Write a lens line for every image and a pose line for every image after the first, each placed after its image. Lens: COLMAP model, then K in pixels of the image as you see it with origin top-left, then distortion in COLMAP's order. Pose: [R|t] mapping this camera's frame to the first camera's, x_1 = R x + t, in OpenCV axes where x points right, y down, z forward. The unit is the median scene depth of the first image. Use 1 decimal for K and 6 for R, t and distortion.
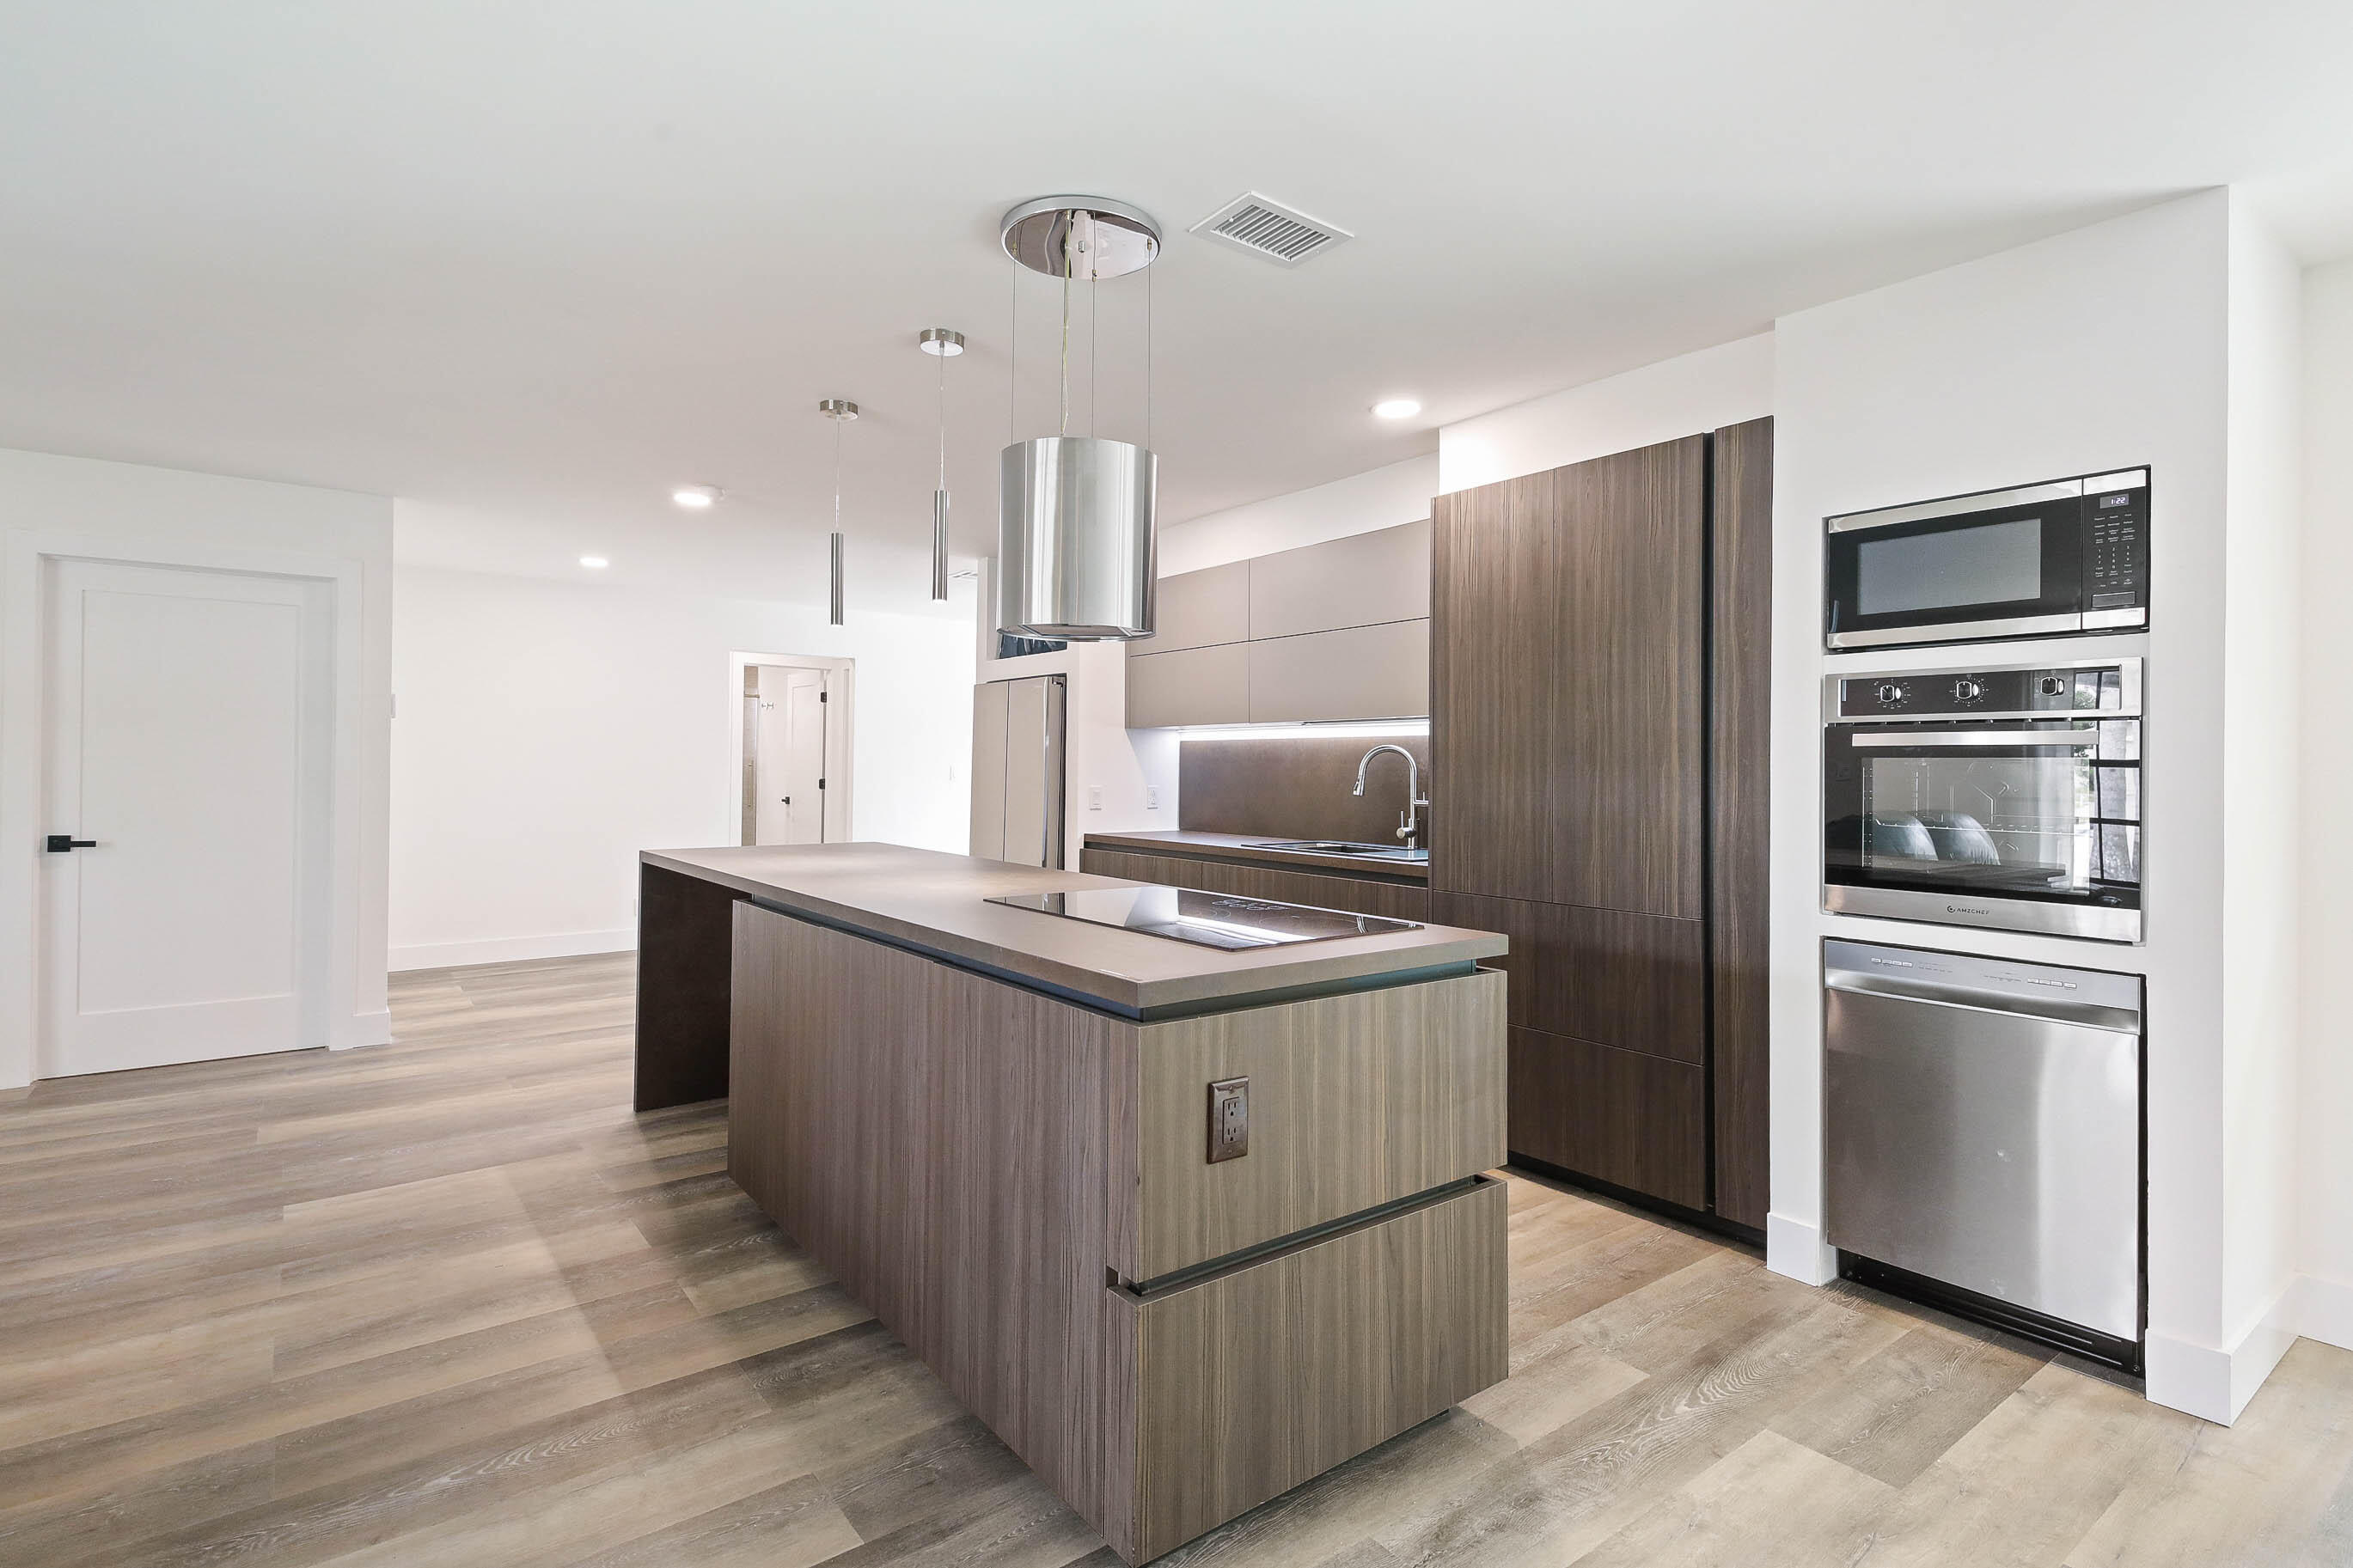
lens RADIAL K [[1173.4, 0, 1159.1], [0, 1173.4, 778.3], [0, 0, 1]] dist [0.014286, -0.002471]
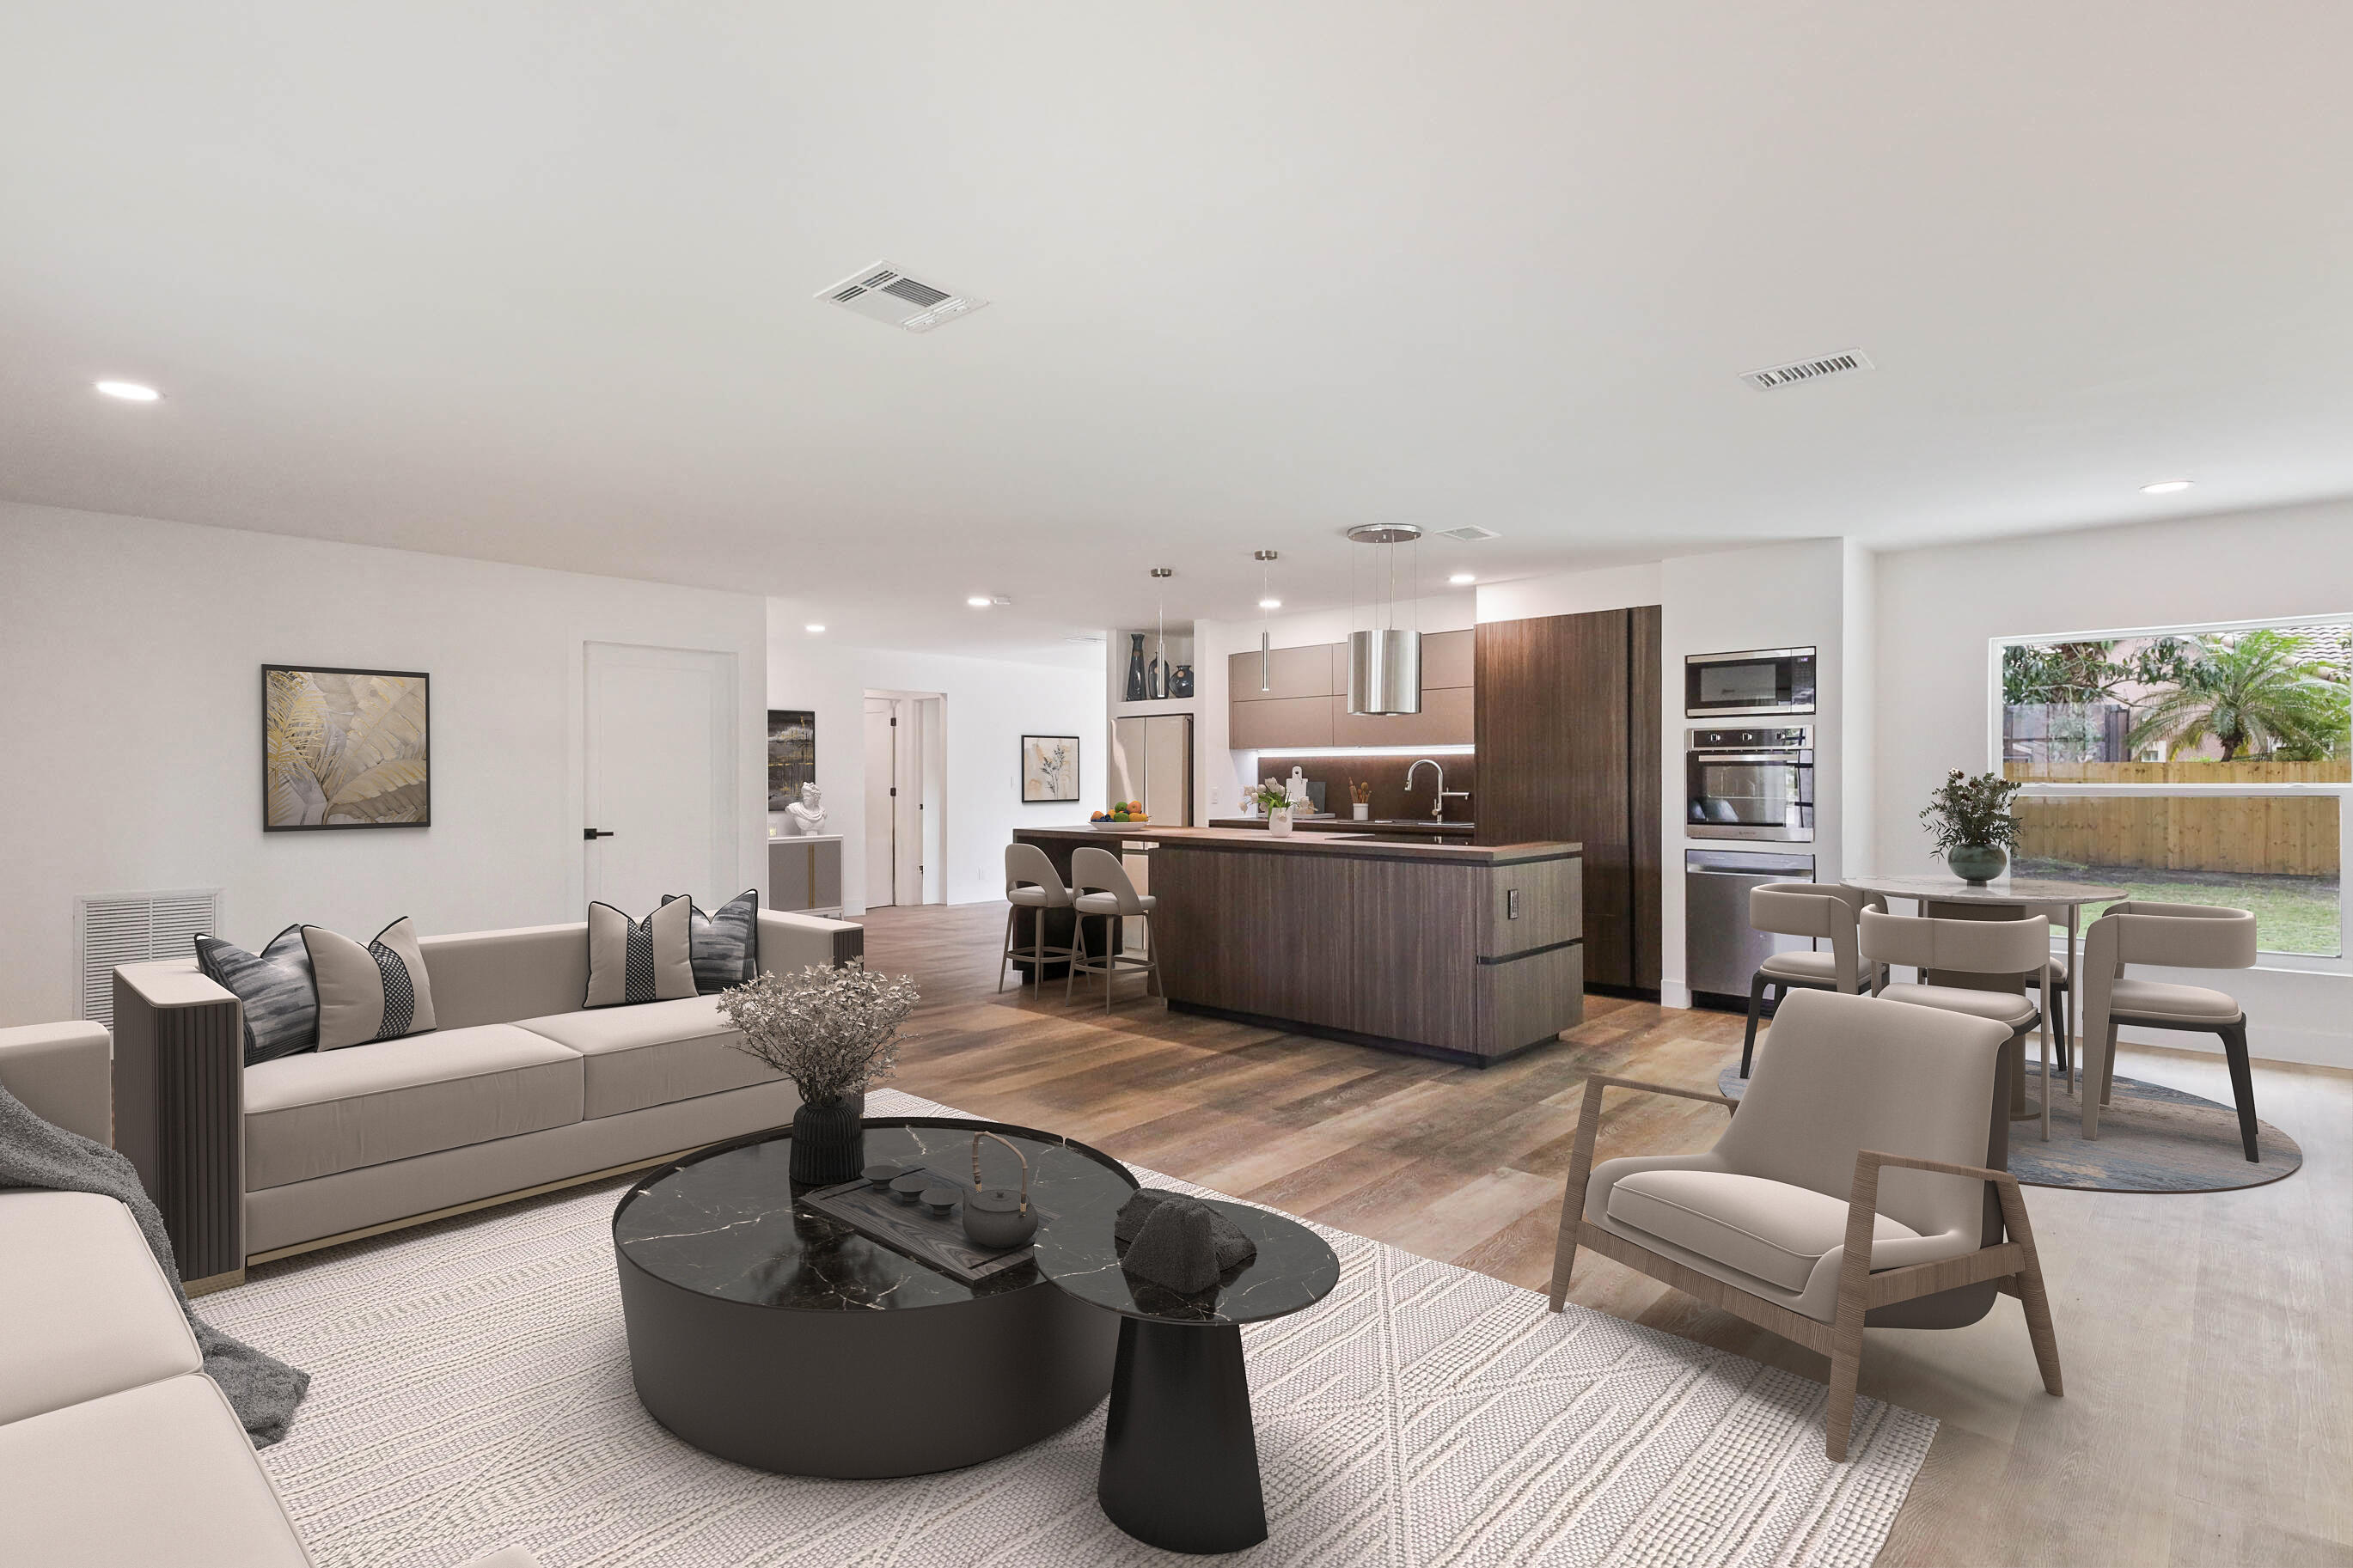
lens RADIAL K [[1173.4, 0, 1161.7], [0, 1173.4, 805.6], [0, 0, 1]] dist [0.014286, -0.002471]
pose [[0.984884, -0.017427, 0.172337, -0.727887], [0.014202, 0.999701, 0.019927, -0.002582], [-0.172633, -0.017178, 0.984836, -0.926143]]
